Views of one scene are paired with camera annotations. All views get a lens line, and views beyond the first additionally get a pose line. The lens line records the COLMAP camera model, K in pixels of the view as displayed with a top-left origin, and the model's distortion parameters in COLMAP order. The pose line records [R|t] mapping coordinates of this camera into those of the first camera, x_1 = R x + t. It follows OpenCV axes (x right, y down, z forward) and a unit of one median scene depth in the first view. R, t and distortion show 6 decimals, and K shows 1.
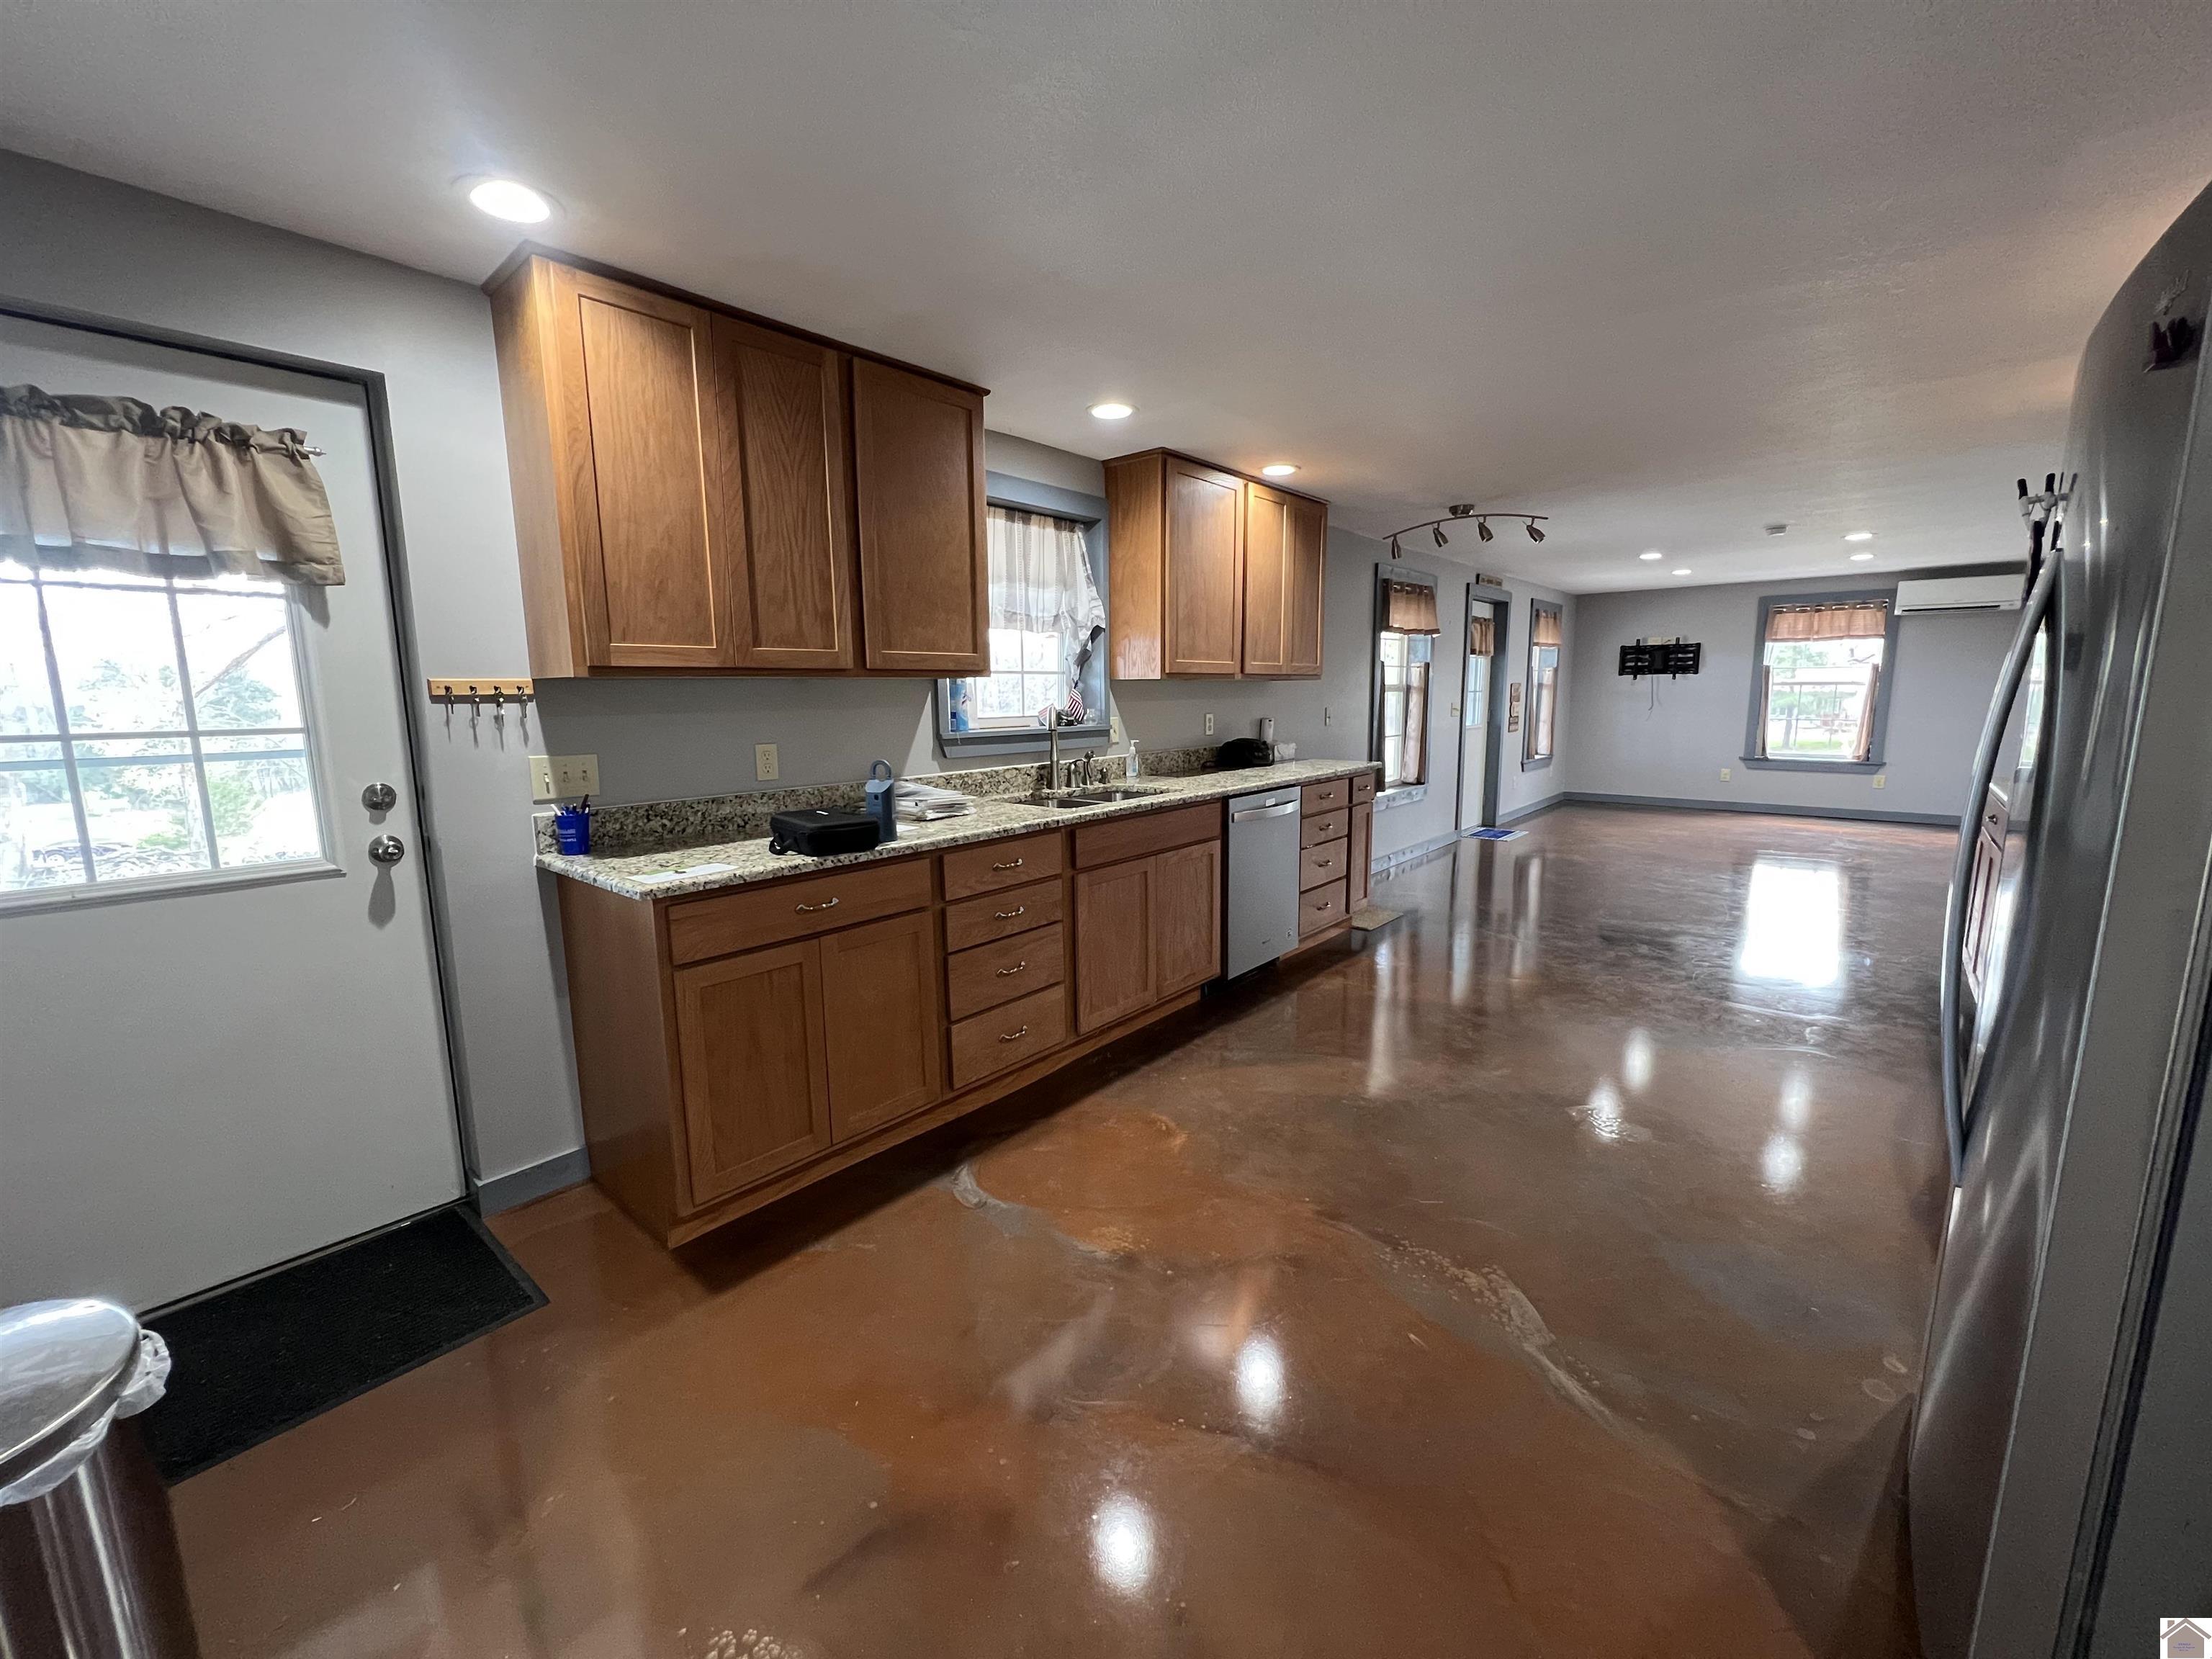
lens RADIAL K [[884.2, 0, 1104.8], [0, 884.2, 836.9], [0, 0, 1]] dist [-0.000137, 0.000378]
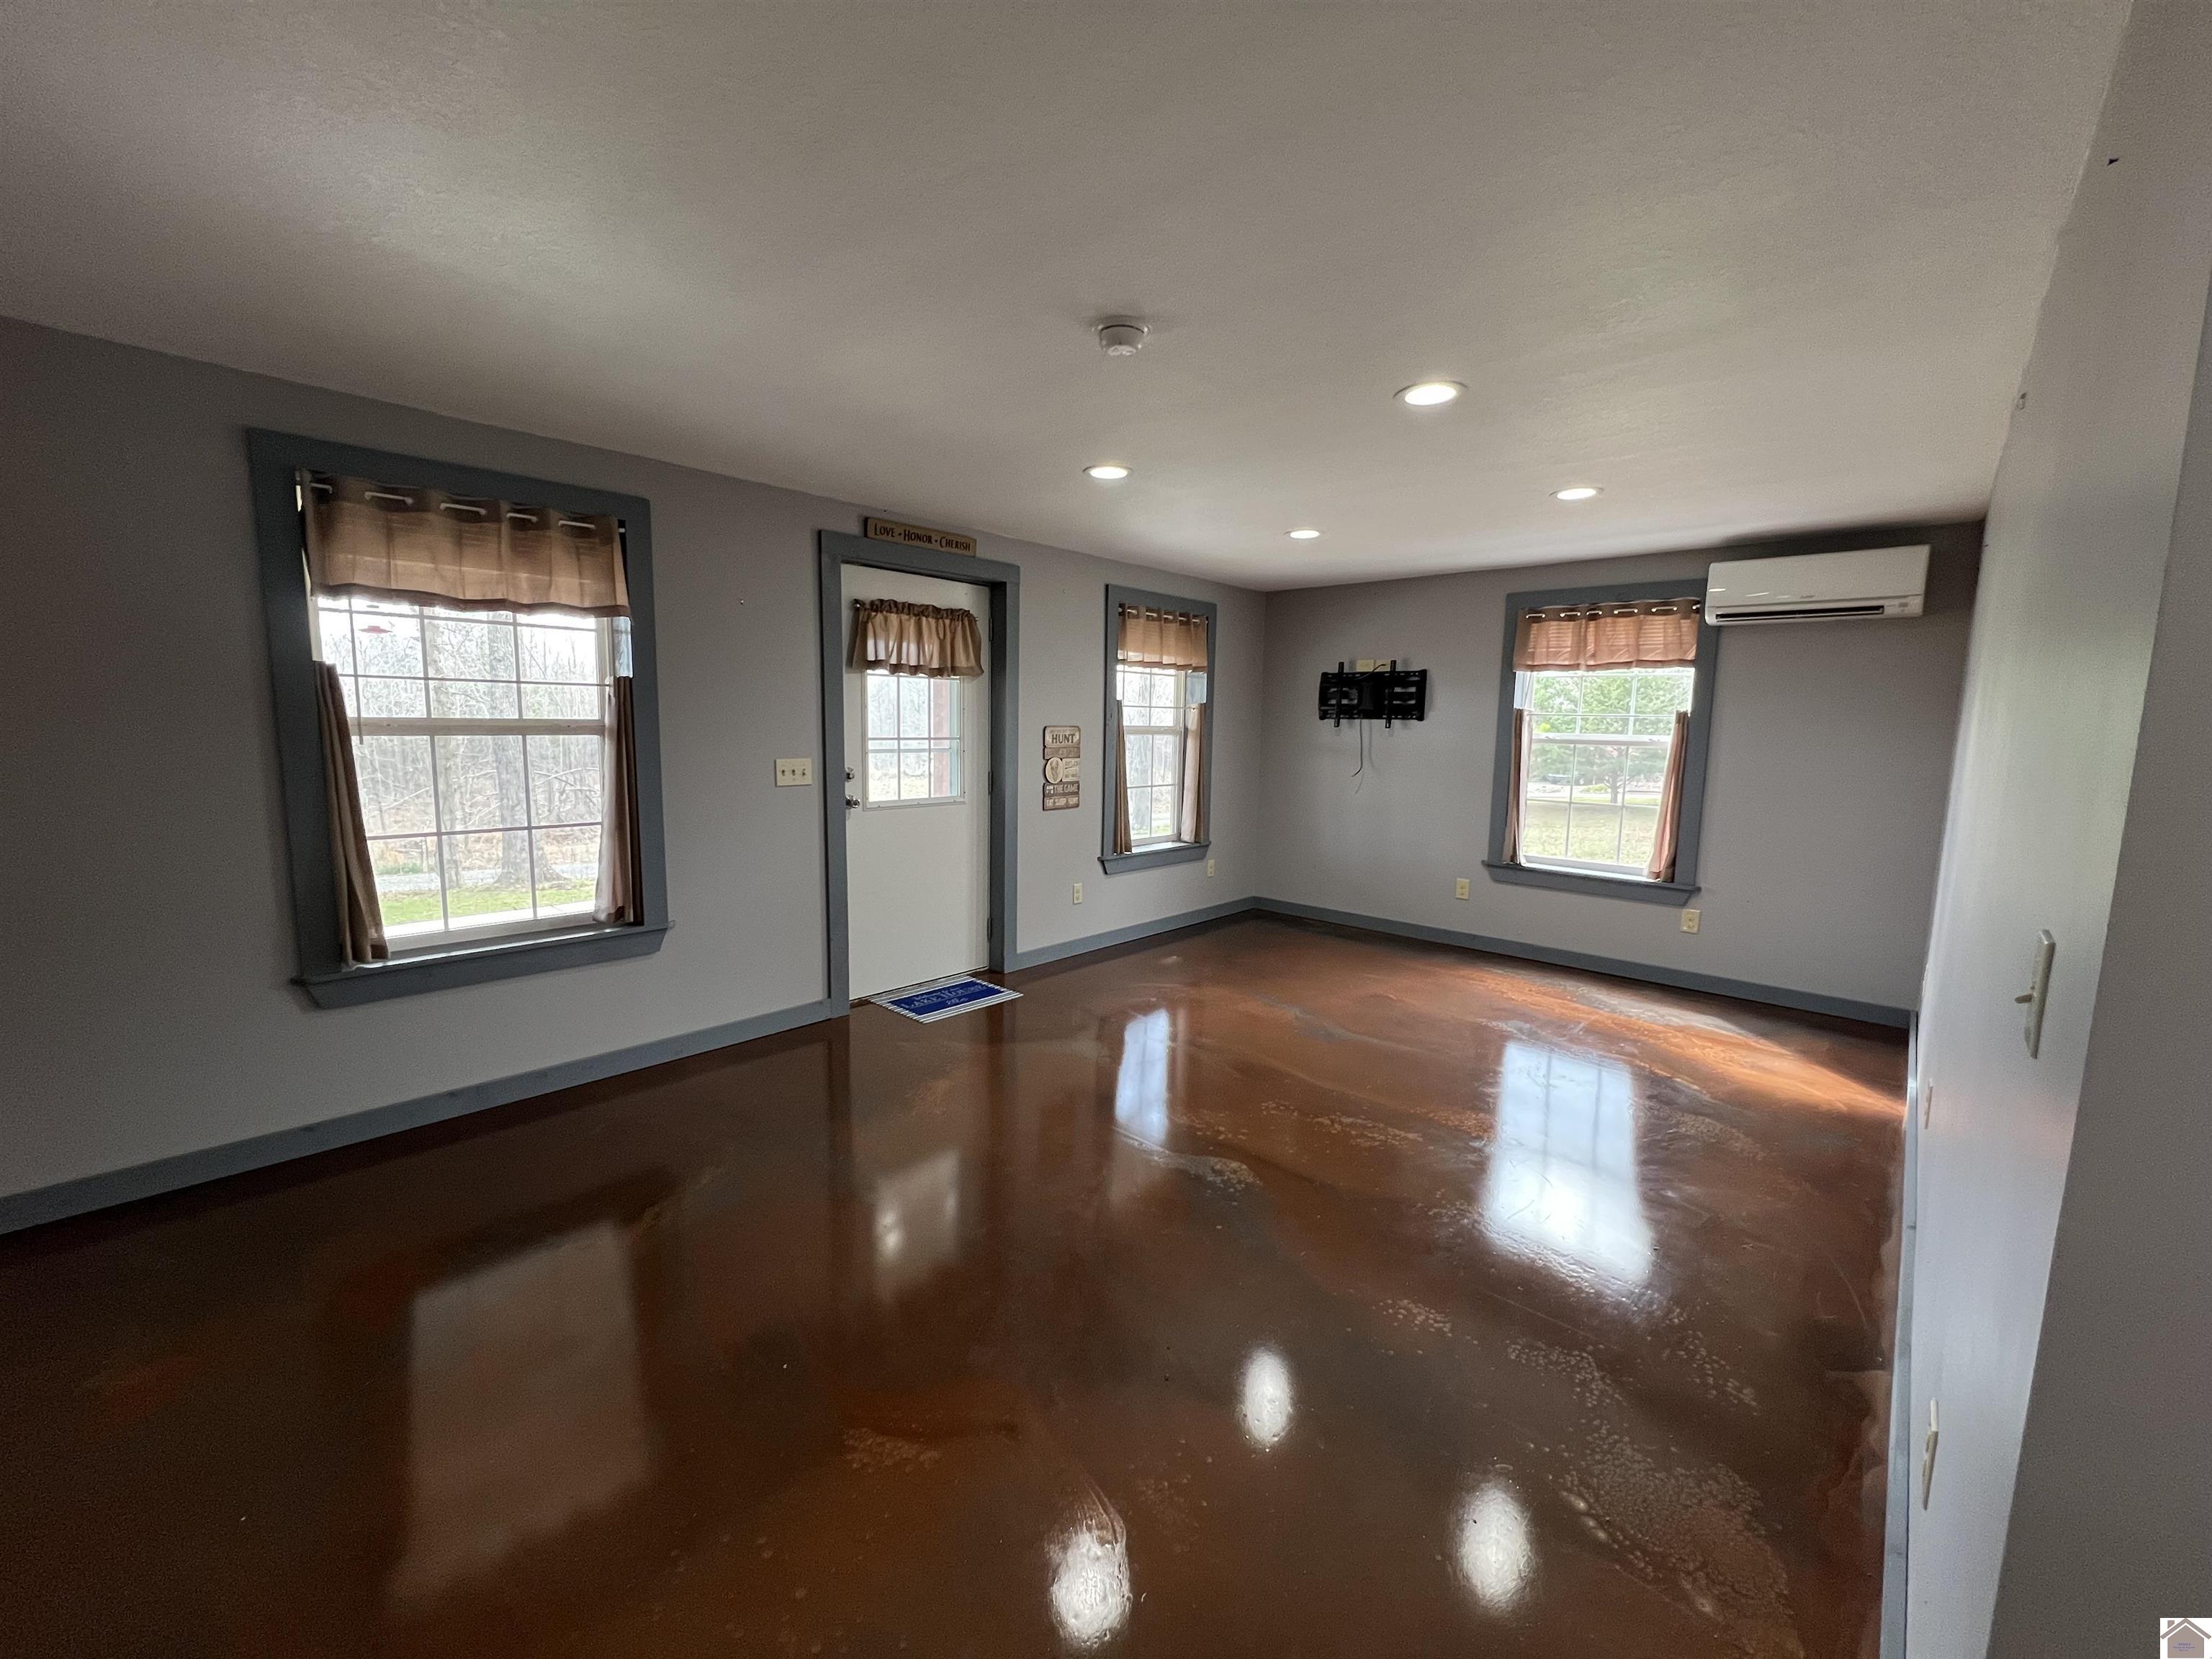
lens RADIAL K [[884.2, 0, 1115.7], [0, 884.2, 825.4], [0, 0, 1]] dist [-0.000137, 0.000378]
pose [[0.999367, 0.030351, -0.018574, 0.521241], [-0.031260, 0.998219, -0.050801, -0.082398], [0.016999, 0.051349, 0.998536, 0.432702]]
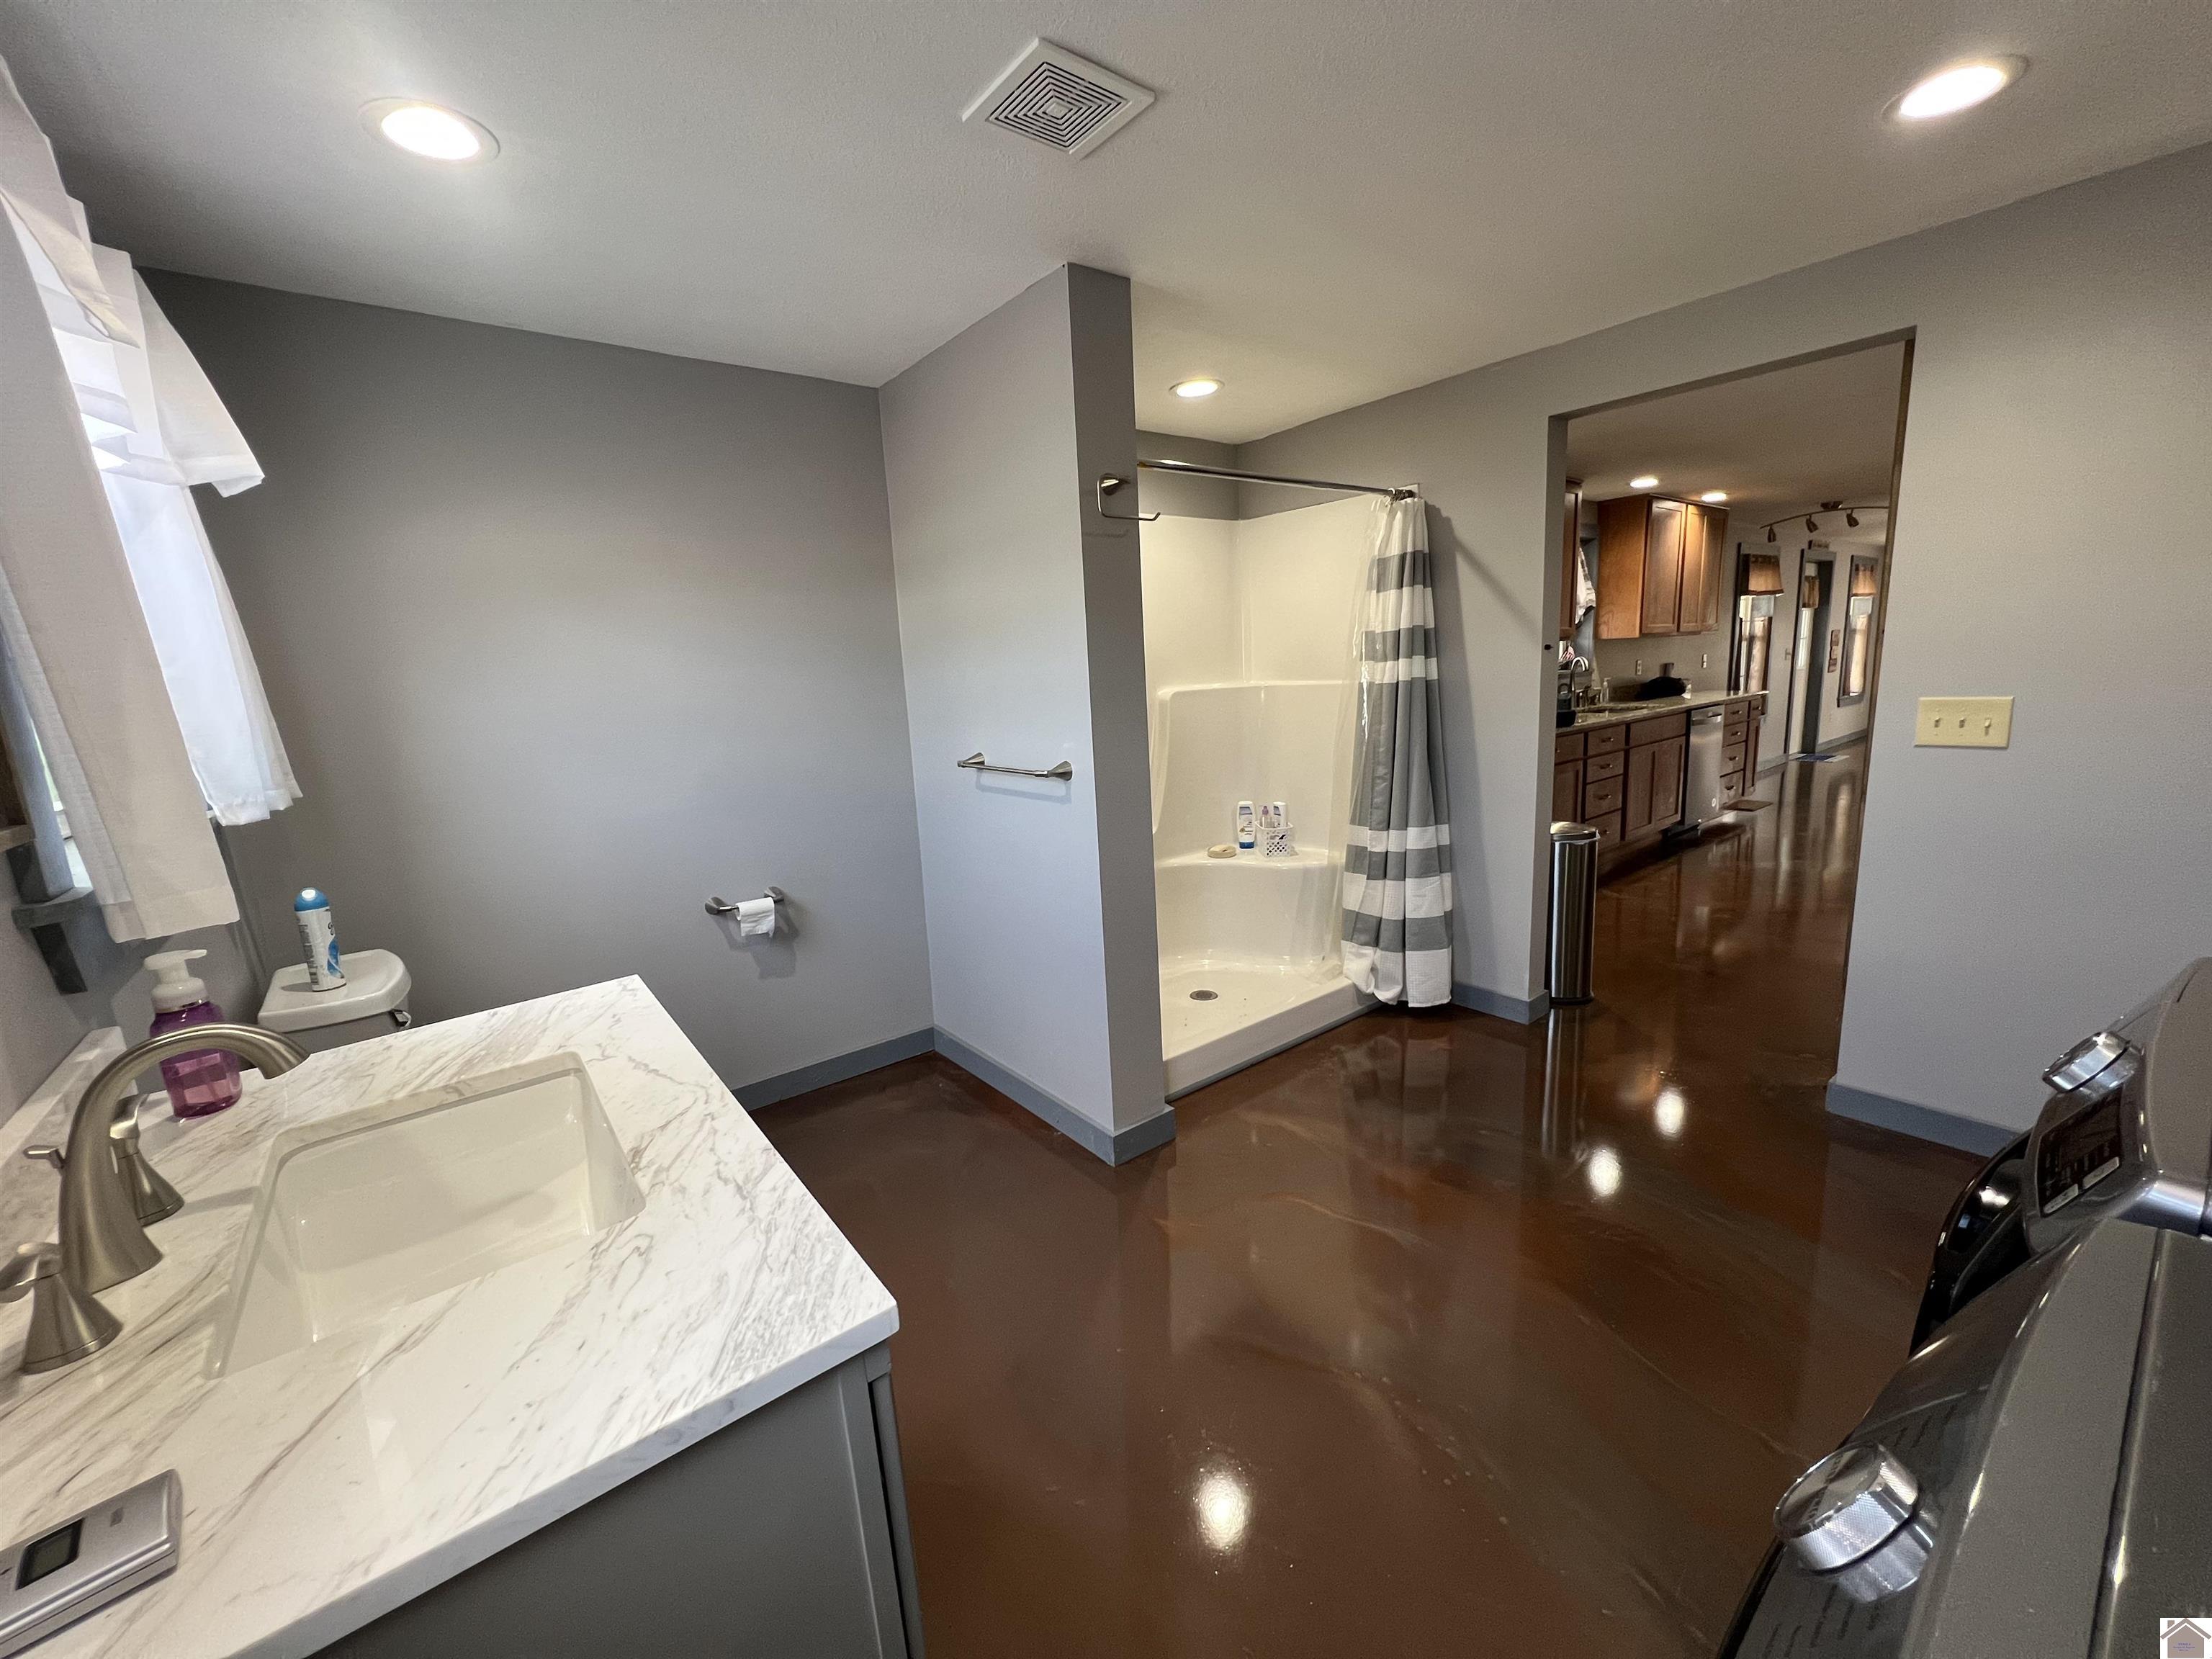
lens RADIAL K [[884.2, 0, 1102.6], [0, 884.2, 829.5], [0, 0, 1]] dist [-0.000137, 0.000378]
pose [[0.980789, -0.003286, -0.195046, -0.263475], [0.008090, 0.999683, 0.023840, 0.055517], [0.194905, -0.024959, 0.980504, -0.347860]]
